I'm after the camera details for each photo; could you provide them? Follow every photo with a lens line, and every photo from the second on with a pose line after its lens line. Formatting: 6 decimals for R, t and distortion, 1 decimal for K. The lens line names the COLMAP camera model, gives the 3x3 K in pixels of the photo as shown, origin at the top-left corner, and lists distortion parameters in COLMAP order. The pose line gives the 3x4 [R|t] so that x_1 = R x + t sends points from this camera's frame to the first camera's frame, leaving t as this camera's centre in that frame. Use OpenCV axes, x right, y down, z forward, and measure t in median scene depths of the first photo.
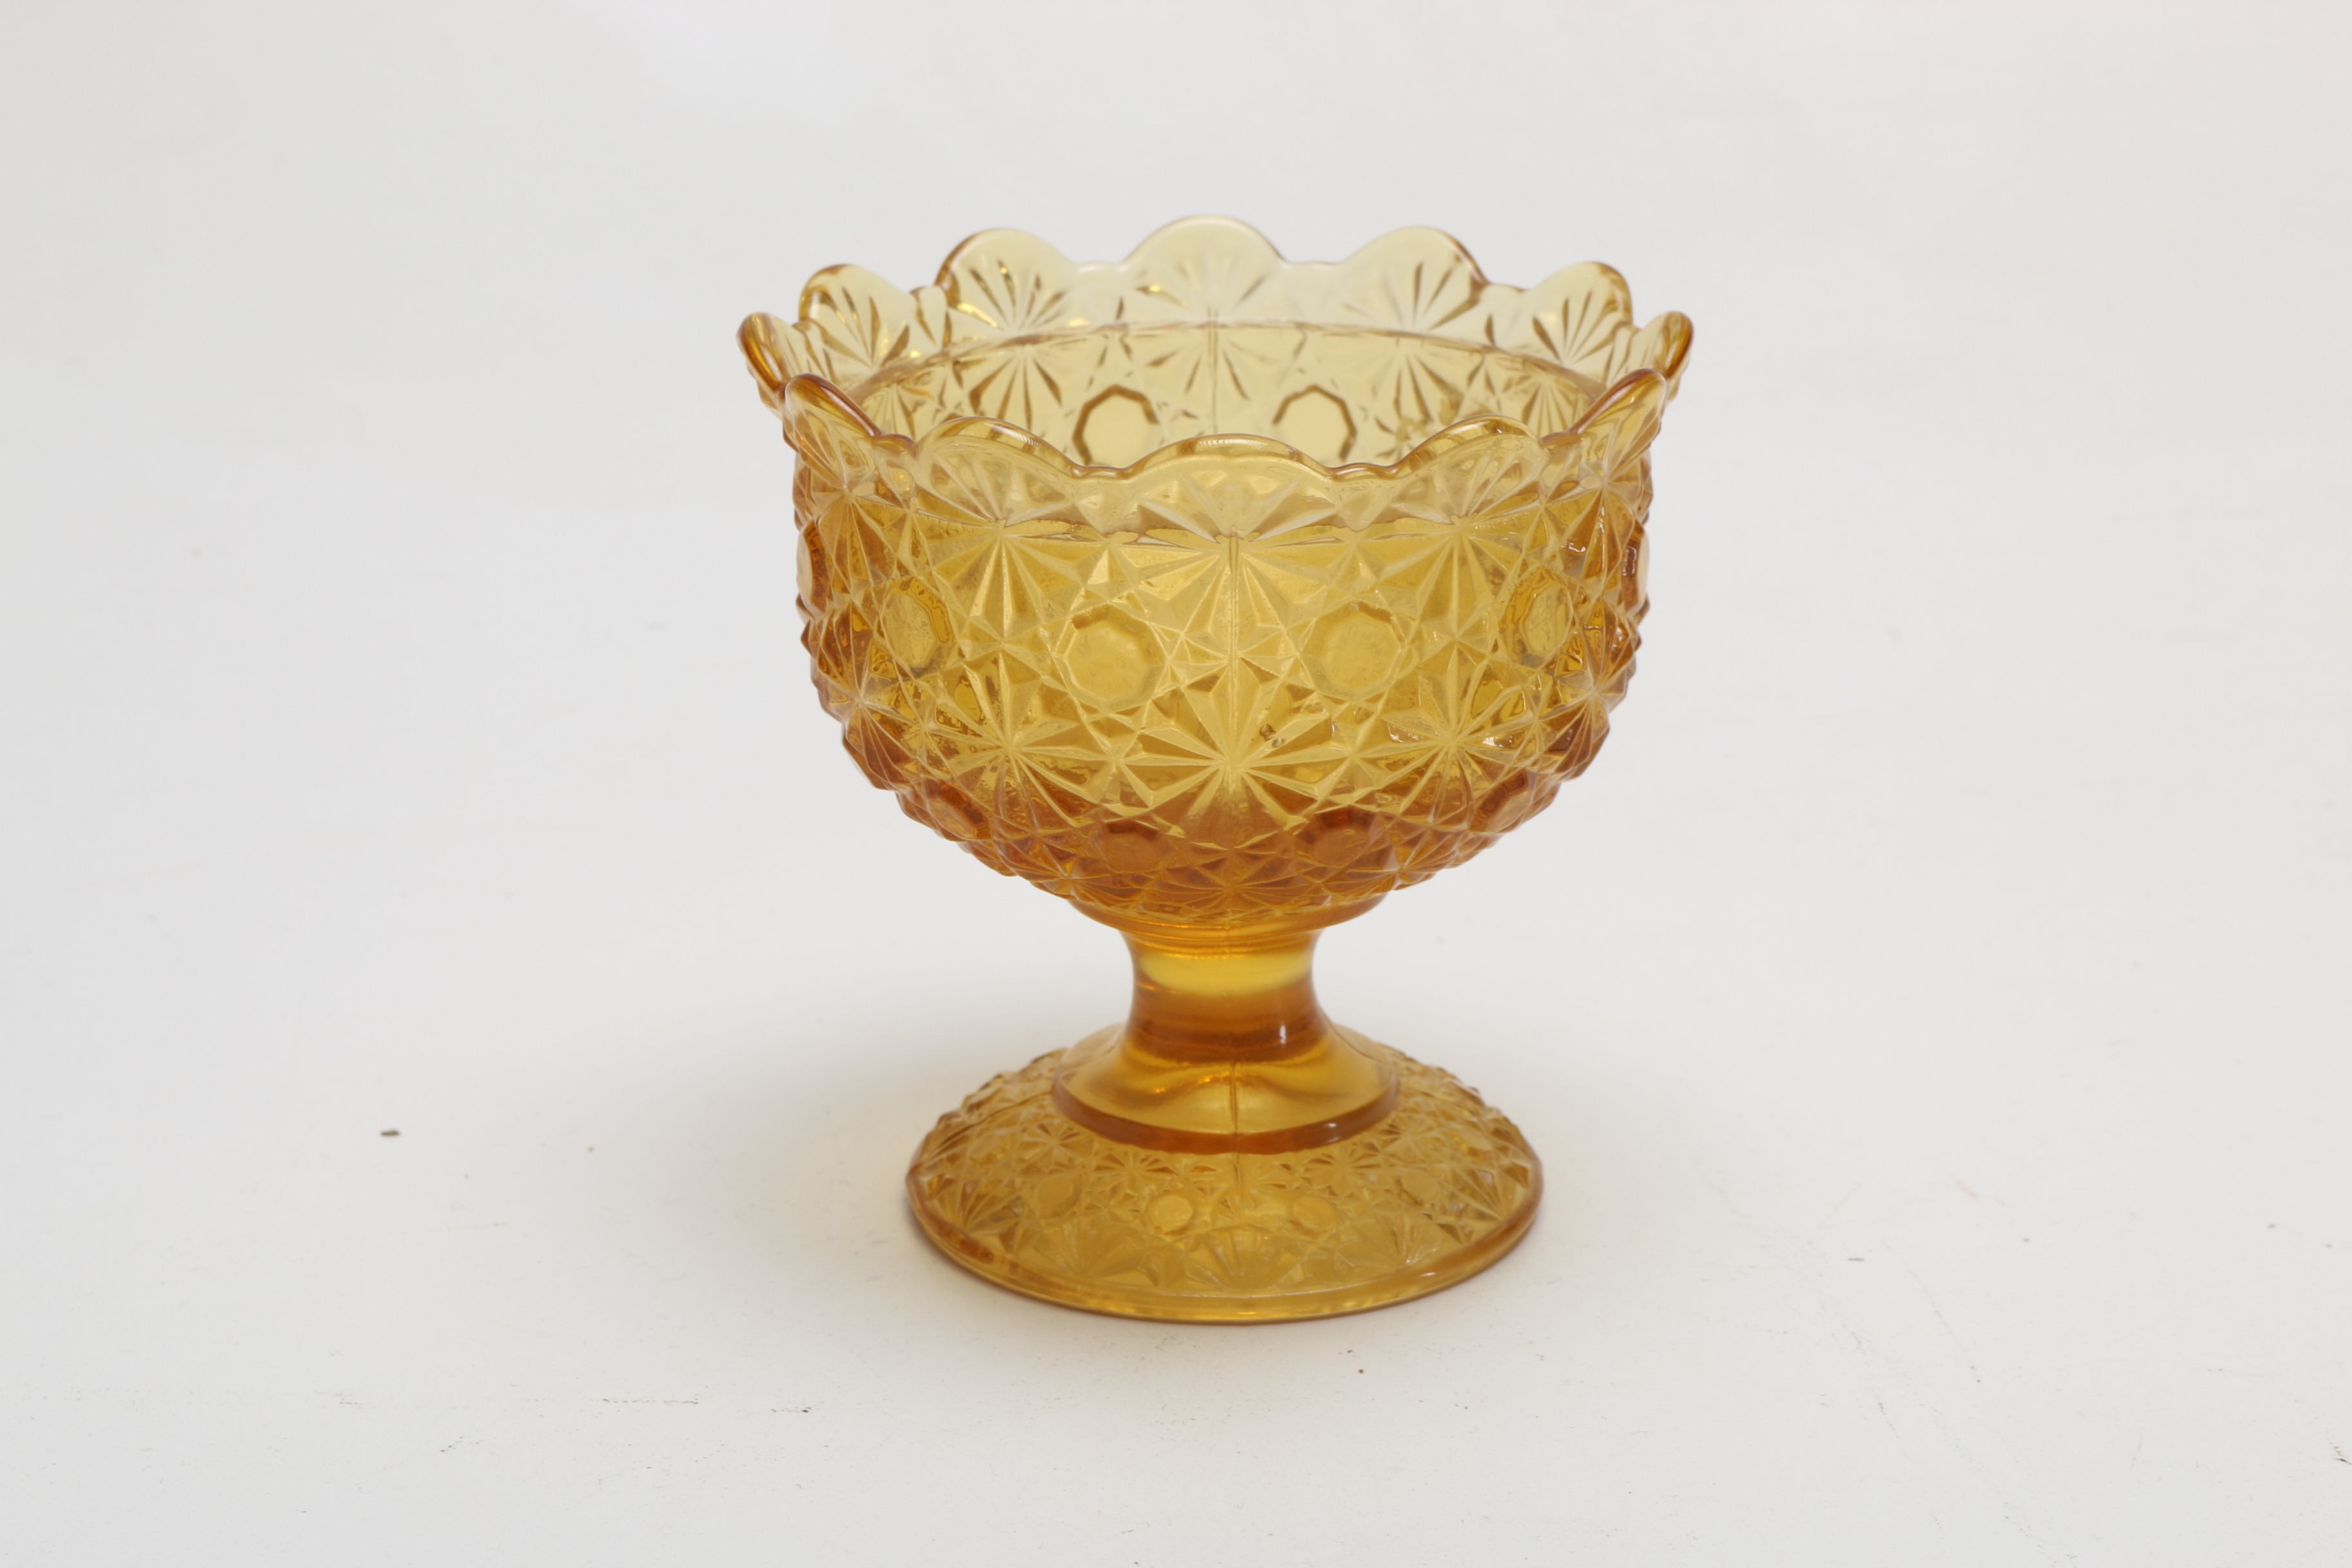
lens RADIAL K [[5286.1, 0, 1180.3], [0, 5286.1, 780.7], [0, 0, 1]] dist [-0.111322, 0.000000]
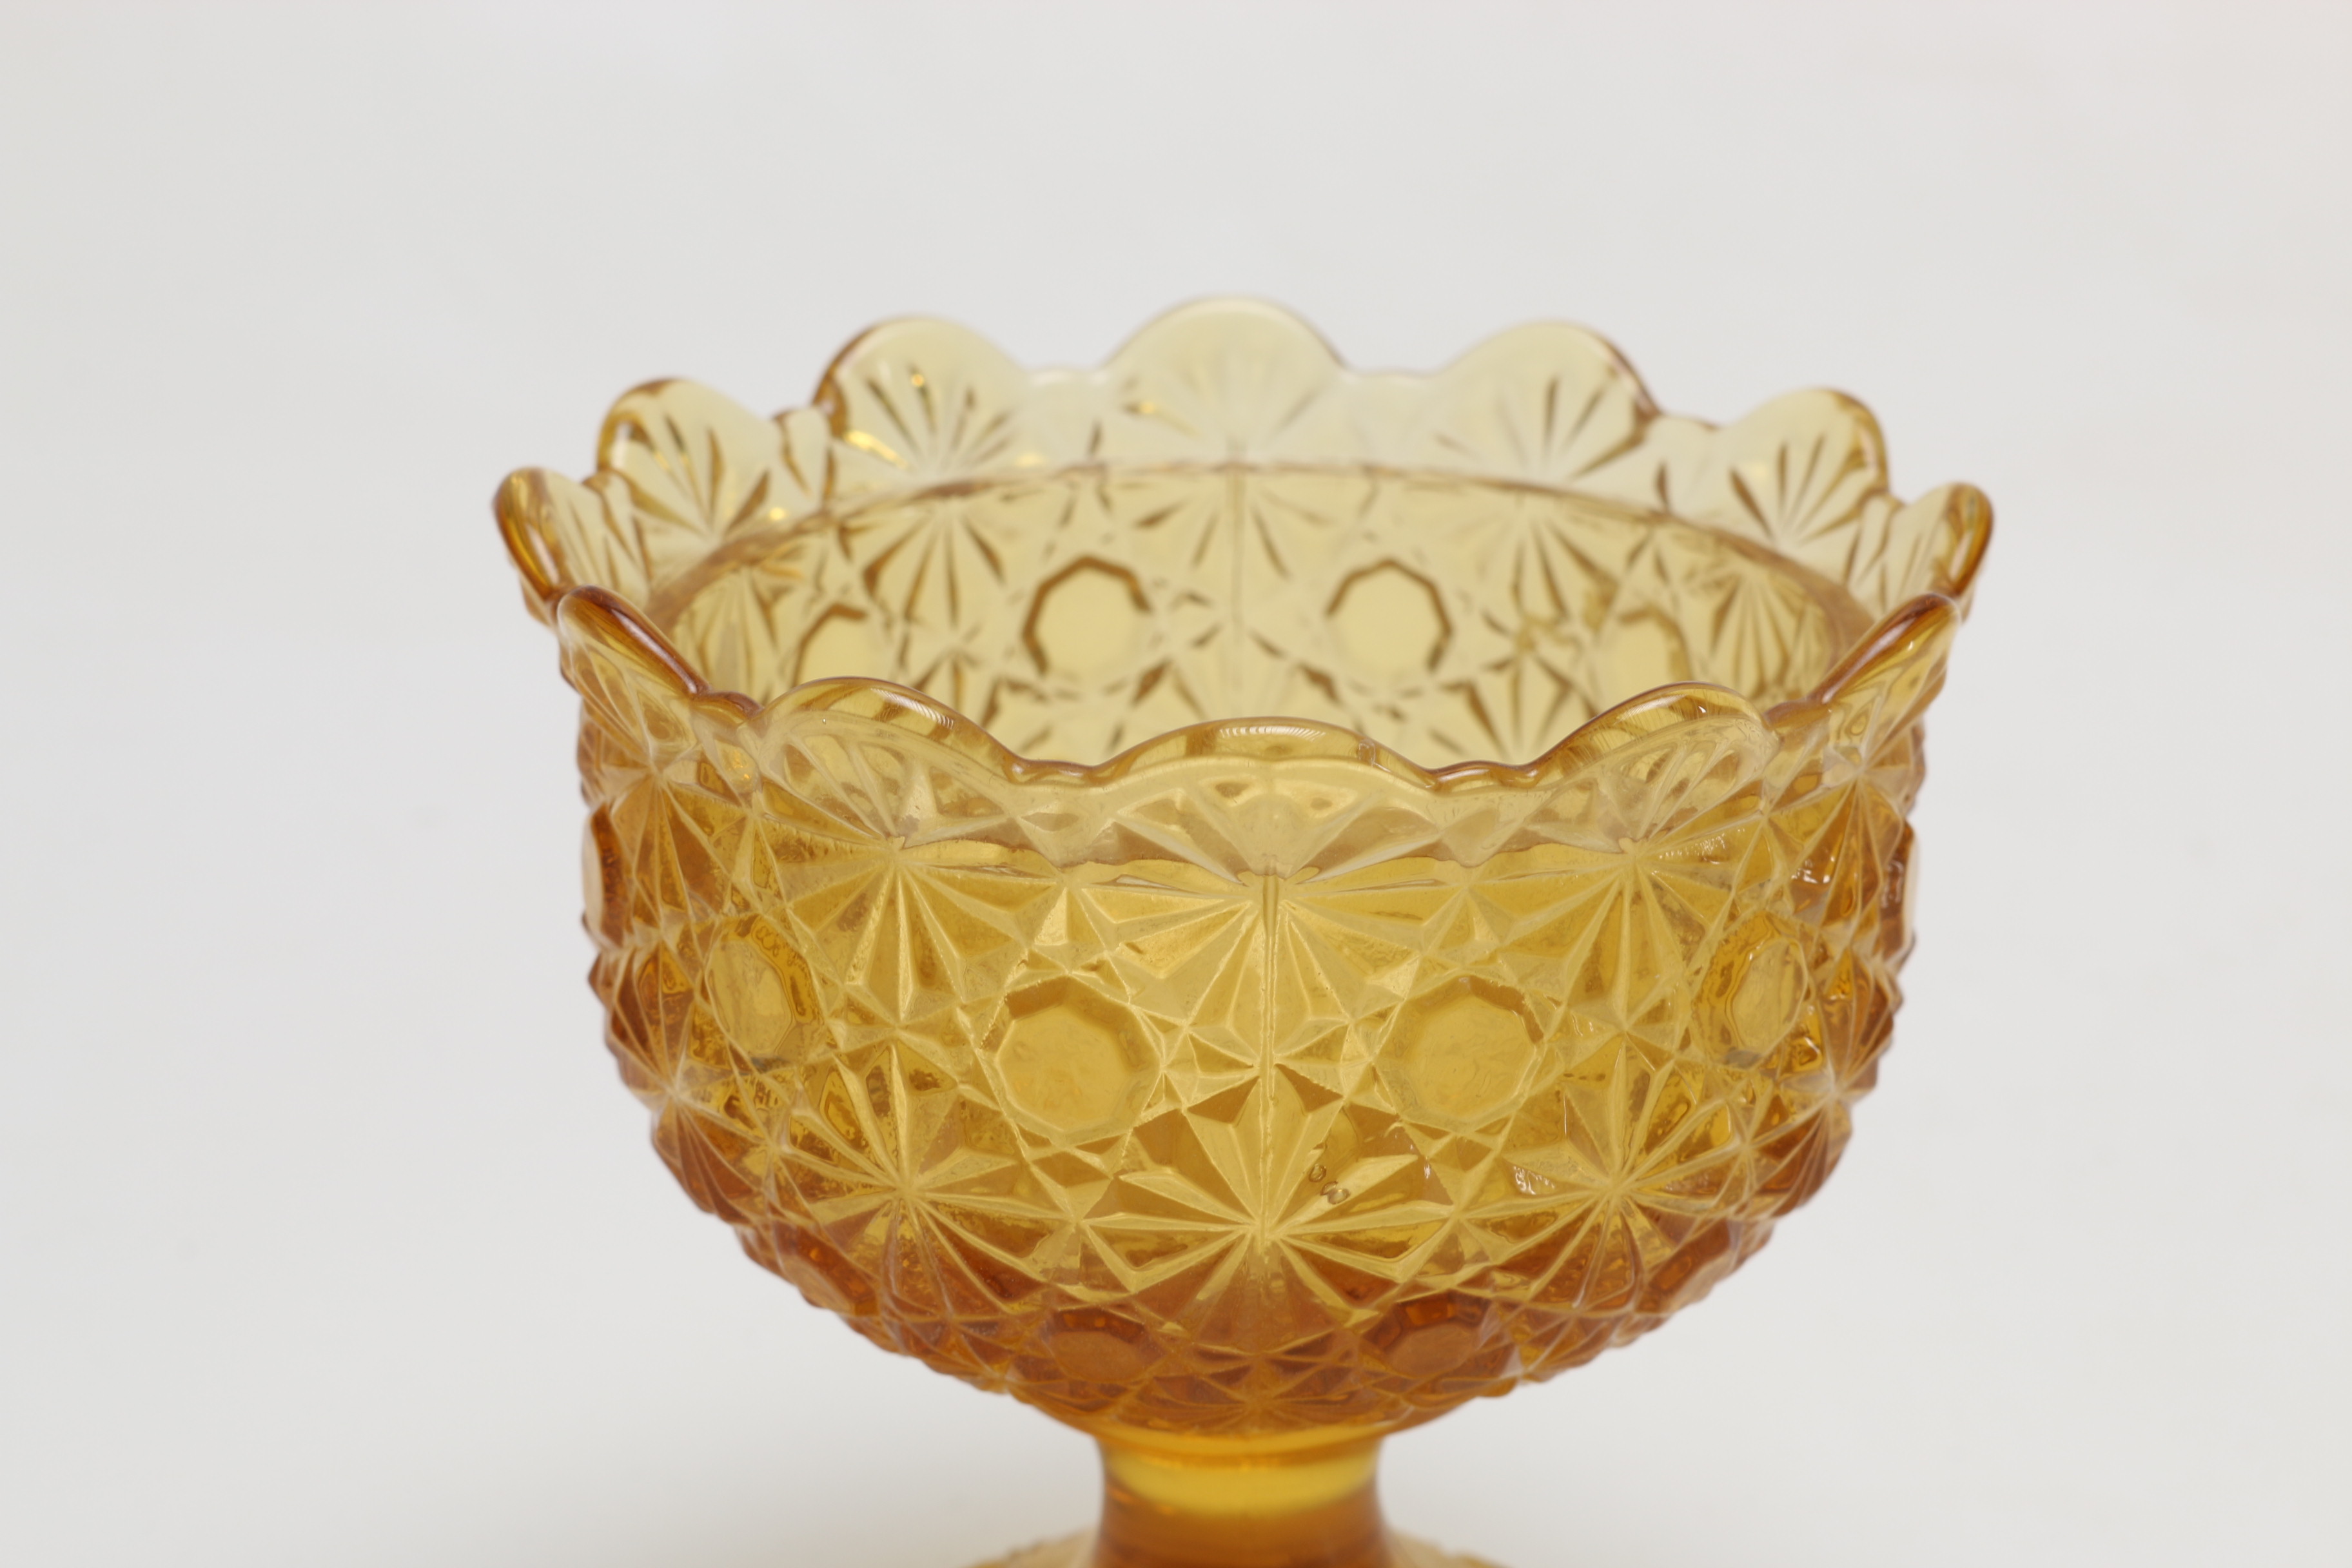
lens RADIAL K [[6046.8, 0, 1170.1], [0, 6046.8, 788.0], [0, 0, 1]] dist [0.020397, 0.000000]
pose [[0.999924, 0.012302, -0.000257, -0.001514], [-0.012299, 0.999864, 0.010979, -0.059660], [0.000392, -0.010975, 0.999940, 0.272595]]
